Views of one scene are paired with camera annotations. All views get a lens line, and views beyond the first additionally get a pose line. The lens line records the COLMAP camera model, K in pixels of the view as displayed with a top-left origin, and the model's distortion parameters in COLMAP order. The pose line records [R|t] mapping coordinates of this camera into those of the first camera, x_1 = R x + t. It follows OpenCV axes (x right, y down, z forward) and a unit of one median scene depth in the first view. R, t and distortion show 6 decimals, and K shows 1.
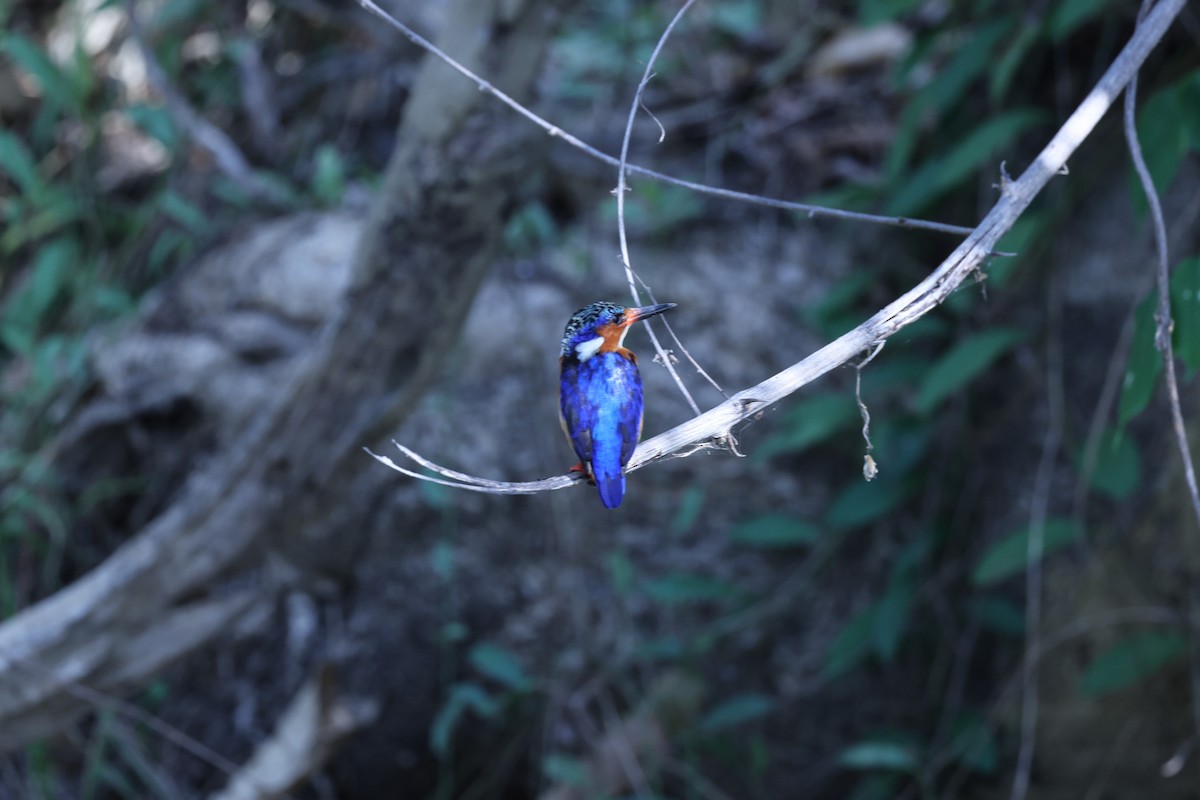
lens RADIAL K [[493.3, 0, 600.0], [0, 493.3, 400.0], [0, 0, 1]] dist [0.001112, 0.000065]
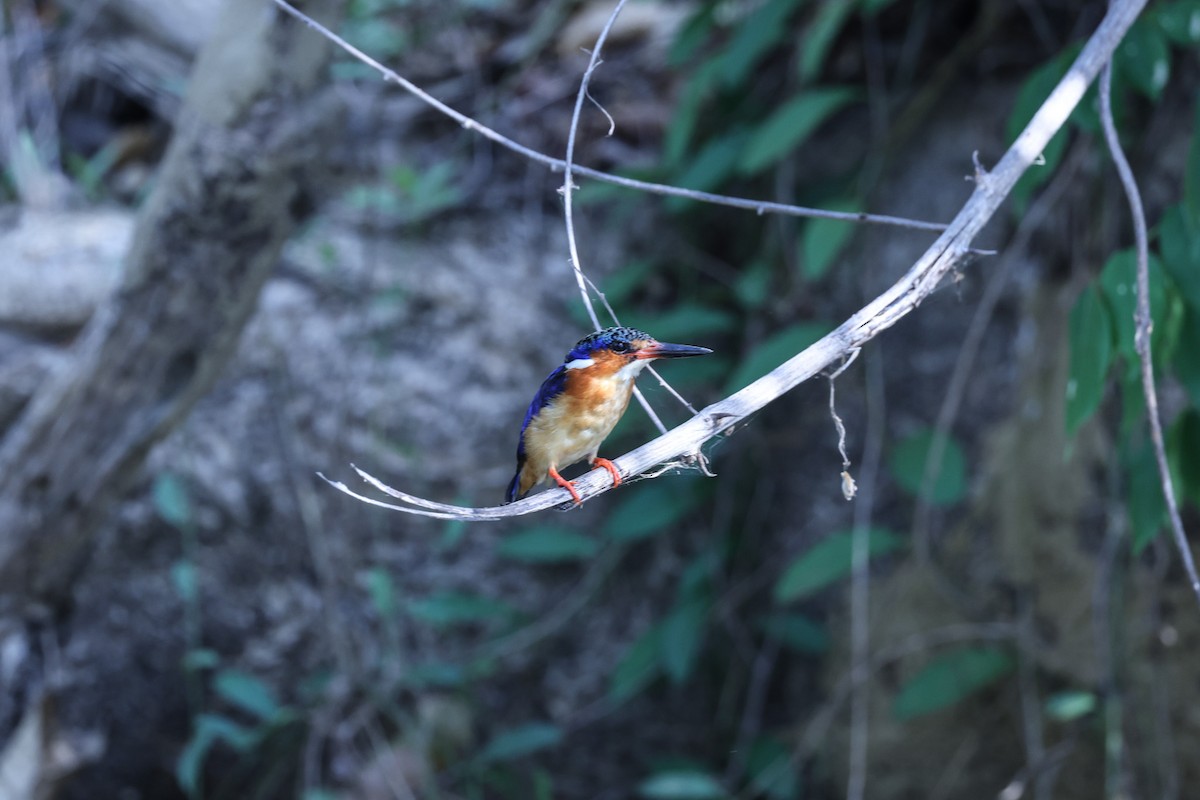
lens RADIAL K [[535.3, 0, 600.0], [0, 535.3, 418.4], [0, 0, 1]] dist [0.003297, -0.000018]
pose [[0.999912, -0.013143, 0.001940, 0.368408], [0.013145, 0.999913, -0.001161, 0.025862], [-0.001925, 0.001186, 0.999997, -0.003285]]
